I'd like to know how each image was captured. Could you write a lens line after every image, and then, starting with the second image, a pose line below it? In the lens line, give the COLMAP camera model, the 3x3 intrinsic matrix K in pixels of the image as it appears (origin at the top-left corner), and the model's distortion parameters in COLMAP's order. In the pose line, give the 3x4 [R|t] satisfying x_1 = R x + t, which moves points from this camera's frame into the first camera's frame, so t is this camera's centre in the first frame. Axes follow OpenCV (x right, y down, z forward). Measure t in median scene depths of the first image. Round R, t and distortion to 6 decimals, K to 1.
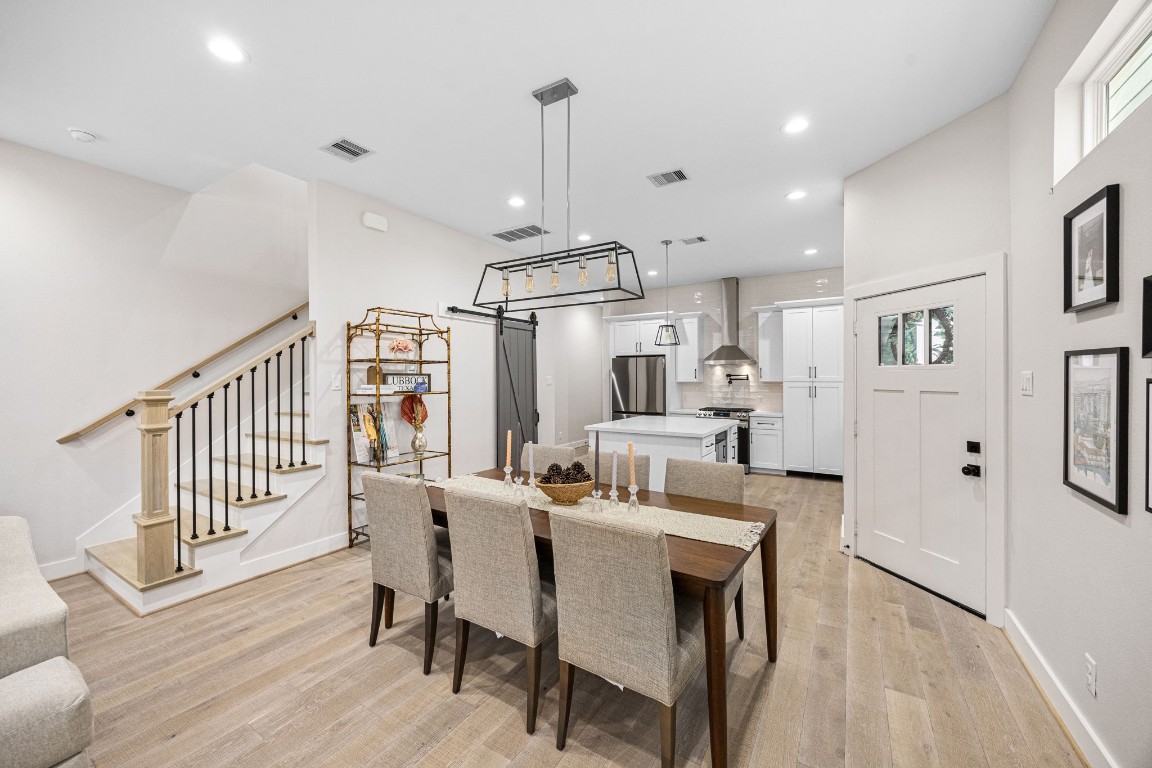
lens RADIAL K [[442.8, 0, 576.4], [0, 442.8, 380.9], [0, 0, 1]] dist [0.000503, 0.000046]
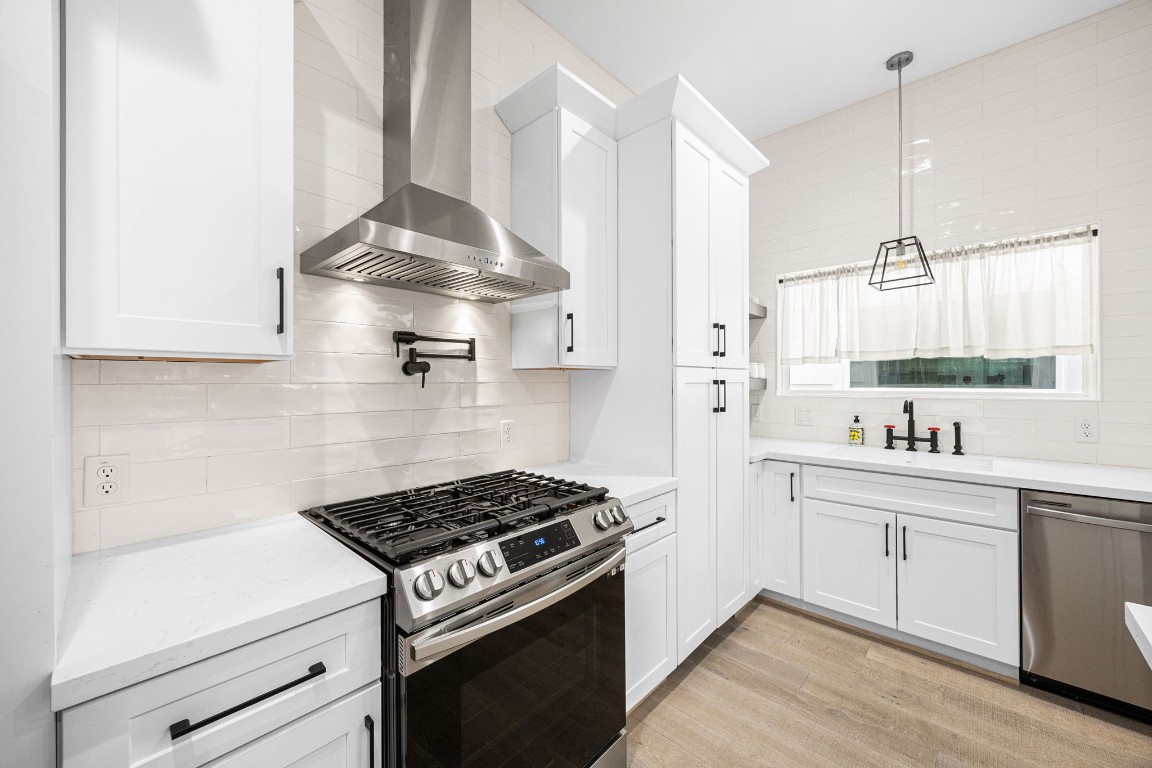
lens RADIAL K [[442.8, 0, 576.4], [0, 442.8, 380.9], [0, 0, 1]] dist [0.000503, 0.000046]
pose [[0.193447, 0.002482, 0.981108, 0.148845], [0.006996, 0.999968, -0.003909, 0.011132], [-0.981086, 0.007620, 0.193423, 0.895321]]
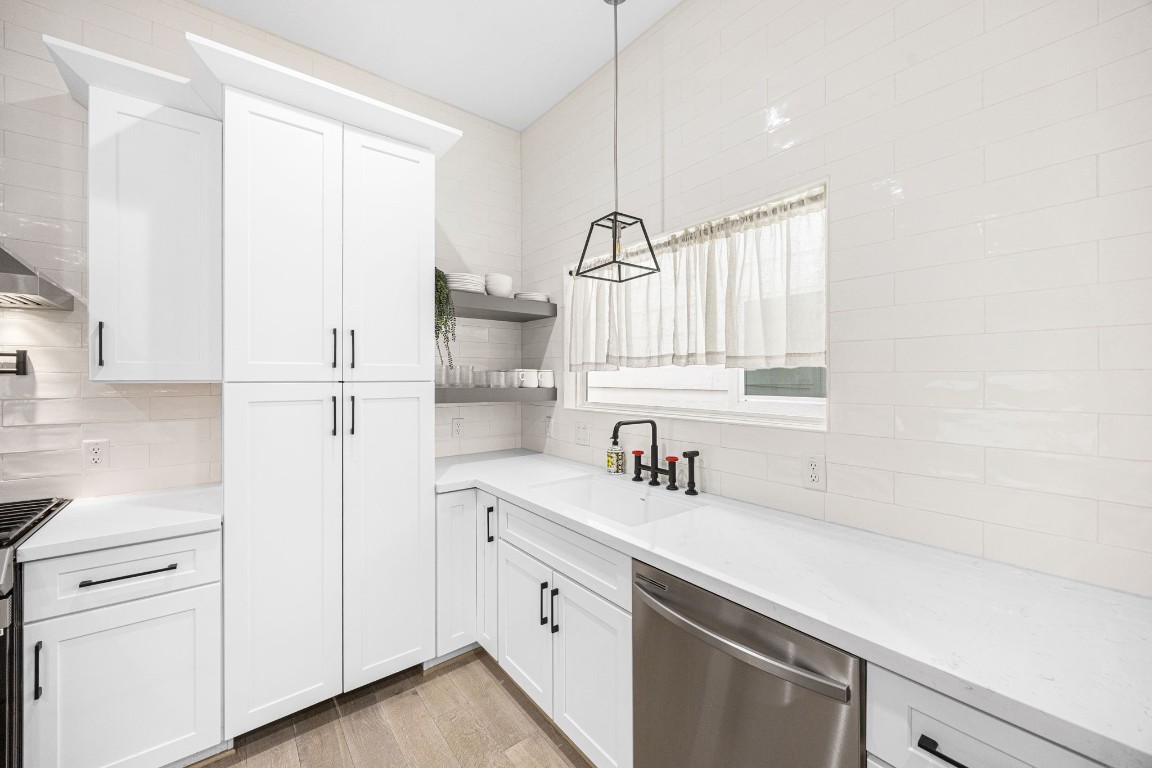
lens RADIAL K [[446.7, 0, 574.7], [0, 446.7, 374.1], [0, 0, 1]] dist [-0.001864, -0.000299]
pose [[0.338044, 0.006754, 0.941106, 0.266676], [0.002253, 0.999966, -0.007986, -0.000046], [-0.941128, 0.004819, 0.338017, 0.652810]]
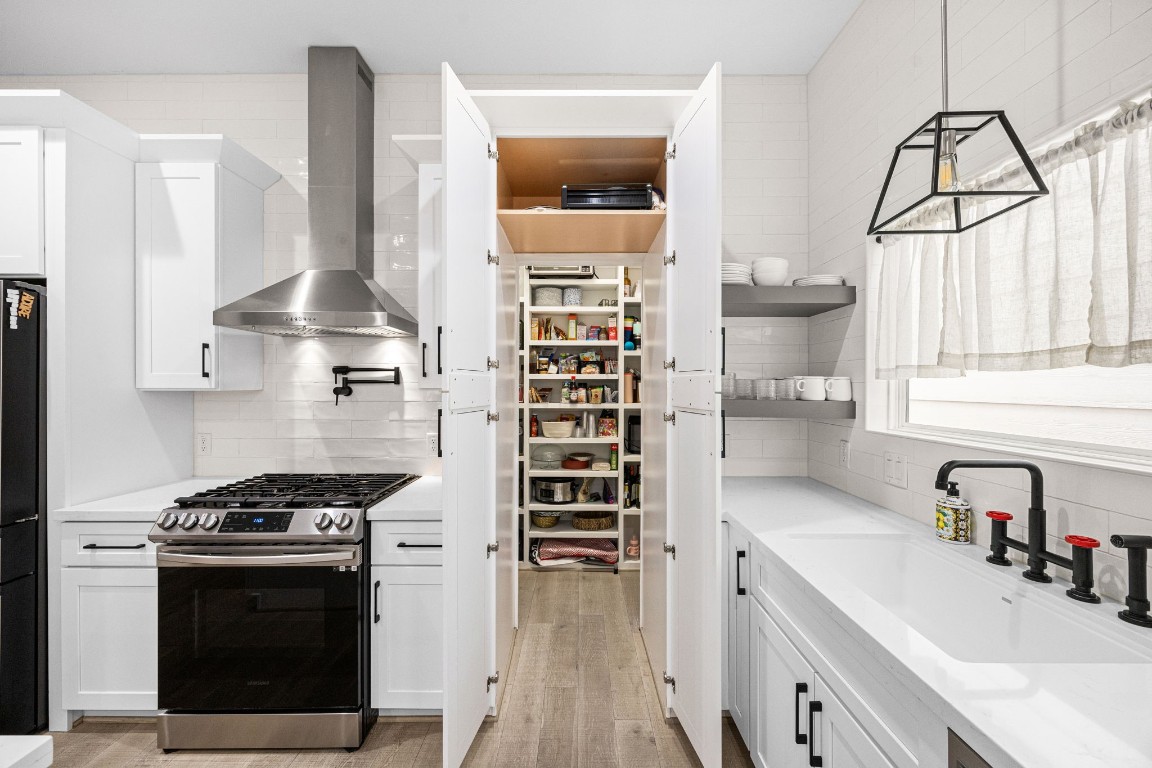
lens RADIAL K [[444.7, 0, 576.0], [0, 444.7, 384.0], [0, 0, 1]] dist [-0.001313, -0.000187]
pose [[0.850658, 0.004098, 0.525704, 0.327535], [-0.001087, 0.999981, -0.006036, -0.000330], [-0.525718, 0.004563, 0.850646, 0.652951]]
